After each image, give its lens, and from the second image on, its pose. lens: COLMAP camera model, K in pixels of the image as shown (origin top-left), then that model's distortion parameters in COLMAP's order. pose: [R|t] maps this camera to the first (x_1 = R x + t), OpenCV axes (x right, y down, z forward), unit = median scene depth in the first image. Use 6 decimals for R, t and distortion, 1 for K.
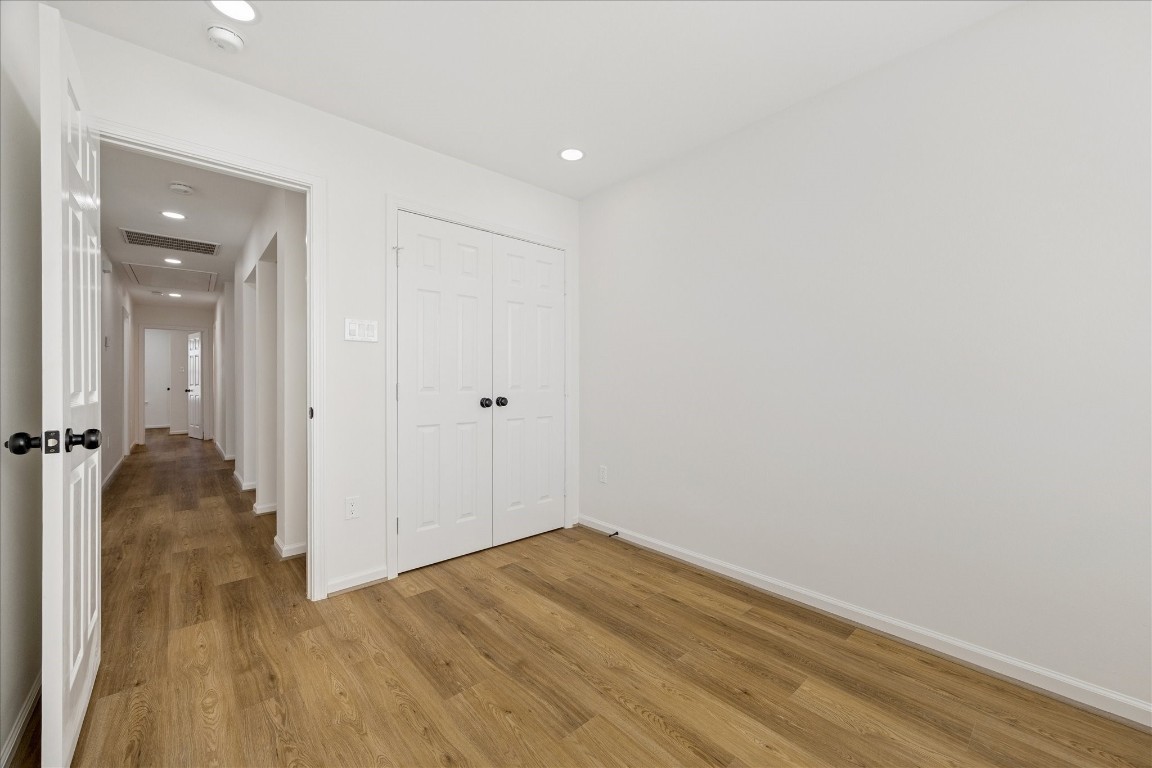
lens RADIAL K [[444.9, 0, 576.7], [0, 444.9, 389.2], [0, 0, 1]] dist [-0.006037, 0.000567]
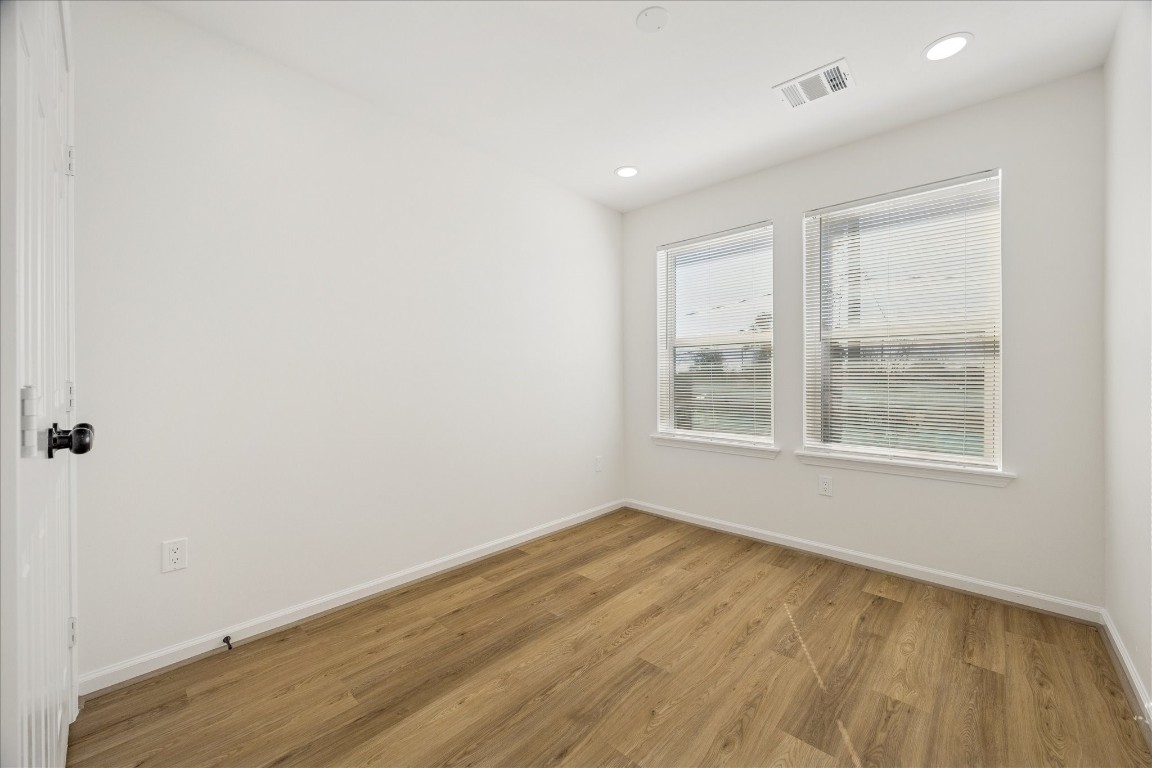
lens RADIAL K [[444.9, 0, 576.0], [0, 444.9, 381.3], [0, 0, 1]] dist [-0.006037, 0.000567]
pose [[-0.104792, -0.001019, 0.994494, -0.779707], [0.014389, 0.999893, 0.002540, -0.012728], [-0.994390, 0.014576, -0.104766, 0.878036]]
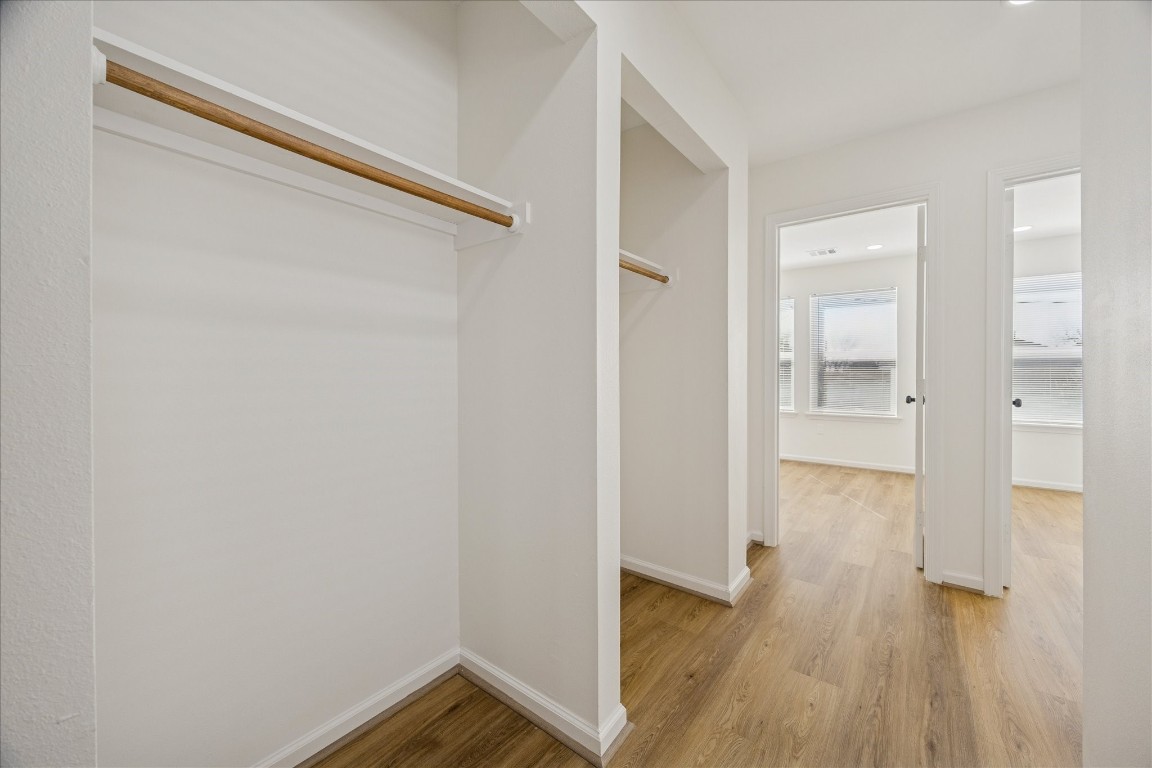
lens RADIAL K [[444.9, 0, 575.6], [0, 444.9, 376.8], [0, 0, 1]] dist [-0.006037, 0.000567]
pose [[-0.175958, 0.002373, 0.984395, -1.682037], [0.012338, 0.999924, -0.000205, -0.022435], [-0.984320, 0.012109, -0.175974, 1.705167]]
